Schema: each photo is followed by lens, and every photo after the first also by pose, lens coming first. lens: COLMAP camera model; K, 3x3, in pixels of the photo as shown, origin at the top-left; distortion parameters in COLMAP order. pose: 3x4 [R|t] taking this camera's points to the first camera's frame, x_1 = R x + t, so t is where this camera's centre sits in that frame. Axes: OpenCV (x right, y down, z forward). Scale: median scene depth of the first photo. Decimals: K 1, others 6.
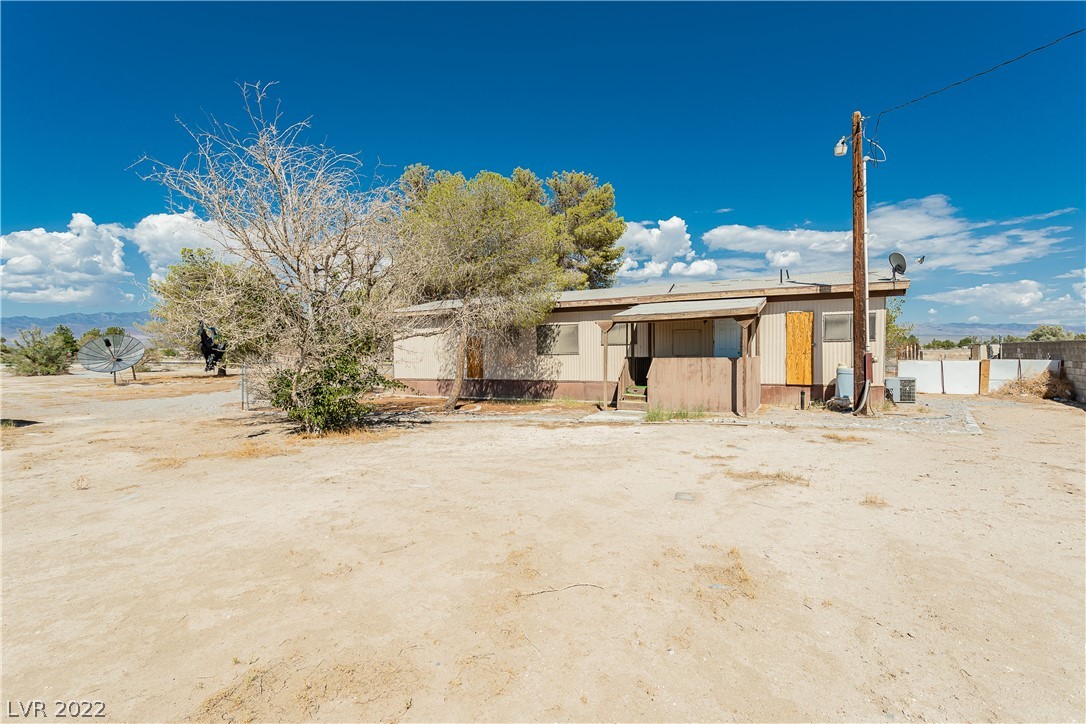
lens RADIAL K [[509.1, 0, 548.0], [0, 509.1, 367.9], [0, 0, 1]] dist [0.000515, 0.000771]
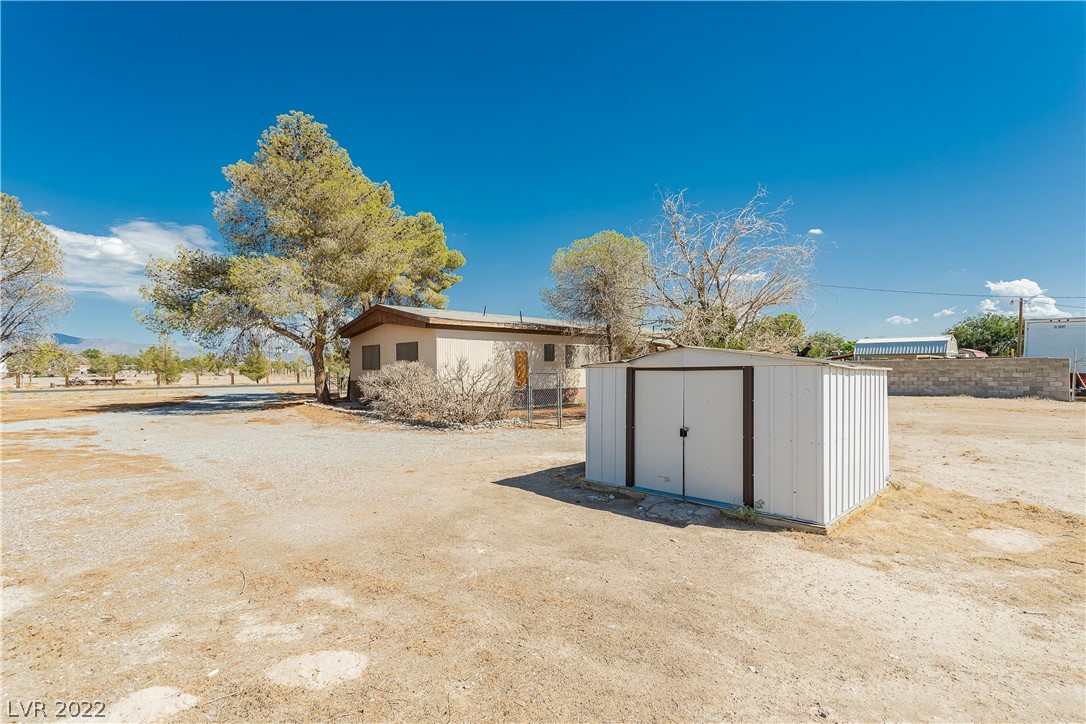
lens RADIAL K [[509.1, 0, 548.0], [0, 509.1, 367.9], [0, 0, 1]] dist [0.000515, 0.000771]
pose [[0.312157, 0.012589, 0.949947, -1.400624], [0.030048, 0.999281, -0.023117, 0.001932], [-0.949555, 0.035760, 0.311554, 0.739507]]
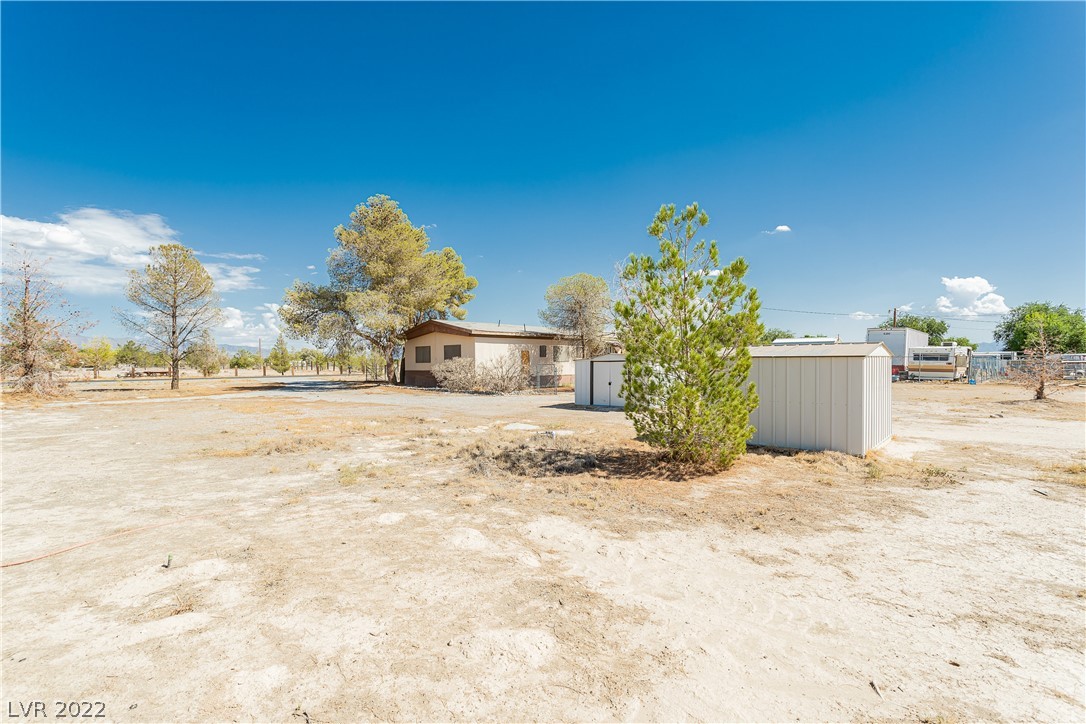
lens RADIAL K [[509.1, 0, 548.0], [0, 509.1, 367.9], [0, 0, 1]] dist [0.000515, 0.000771]
pose [[0.261232, 0.001423, 0.965275, -2.073698], [0.031819, 0.999443, -0.010084, 0.017561], [-0.964751, 0.033349, 0.261042, 0.608876]]
